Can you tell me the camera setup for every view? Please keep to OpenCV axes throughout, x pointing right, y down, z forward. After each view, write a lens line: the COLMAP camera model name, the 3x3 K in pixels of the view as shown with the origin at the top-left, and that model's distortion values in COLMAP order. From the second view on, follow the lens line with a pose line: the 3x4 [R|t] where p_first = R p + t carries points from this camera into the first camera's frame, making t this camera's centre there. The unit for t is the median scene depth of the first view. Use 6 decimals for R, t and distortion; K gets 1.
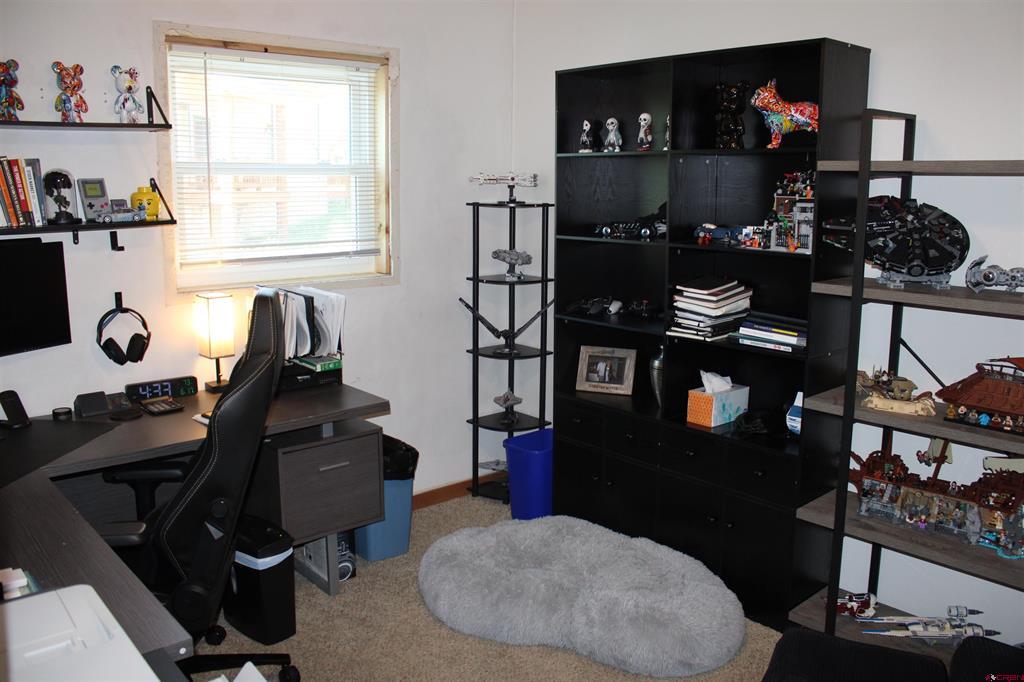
lens RADIAL K [[855.0, 0, 509.8], [0, 855.0, 340.1], [0, 0, 1]] dist [-0.133347, 0.088109]
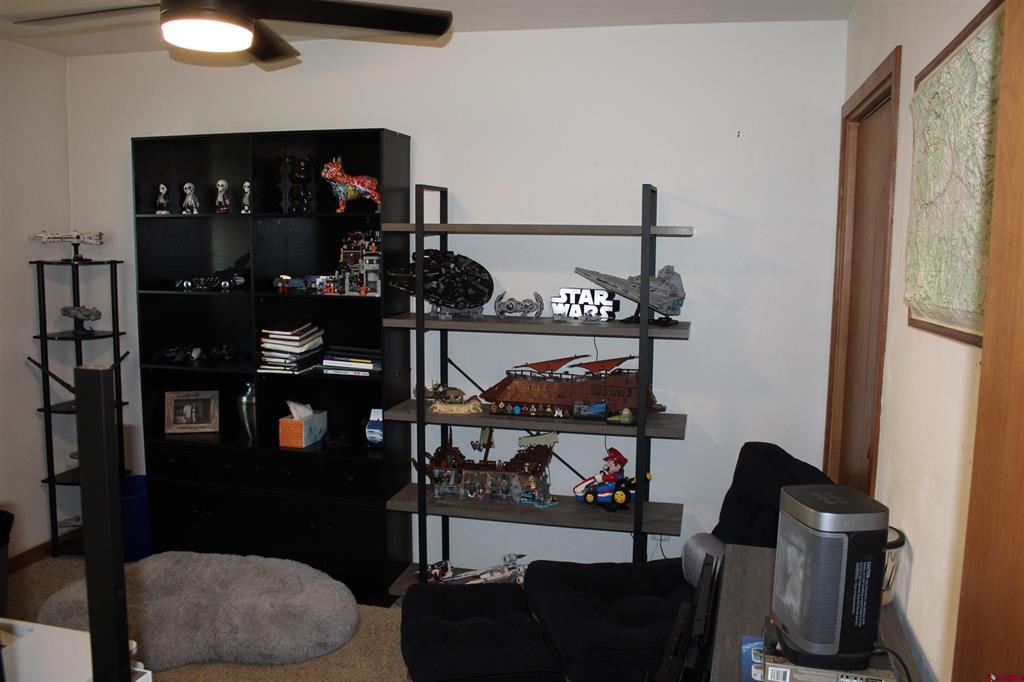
lens RADIAL K [[855.0, 0, 512.4], [0, 855.0, 339.5], [0, 0, 1]] dist [-0.133347, 0.088109]
pose [[0.816071, -0.063113, 0.574496, -0.200536], [0.096233, 0.994982, -0.027392, 0.014596], [-0.569884, 0.077639, 0.818049, -0.140921]]
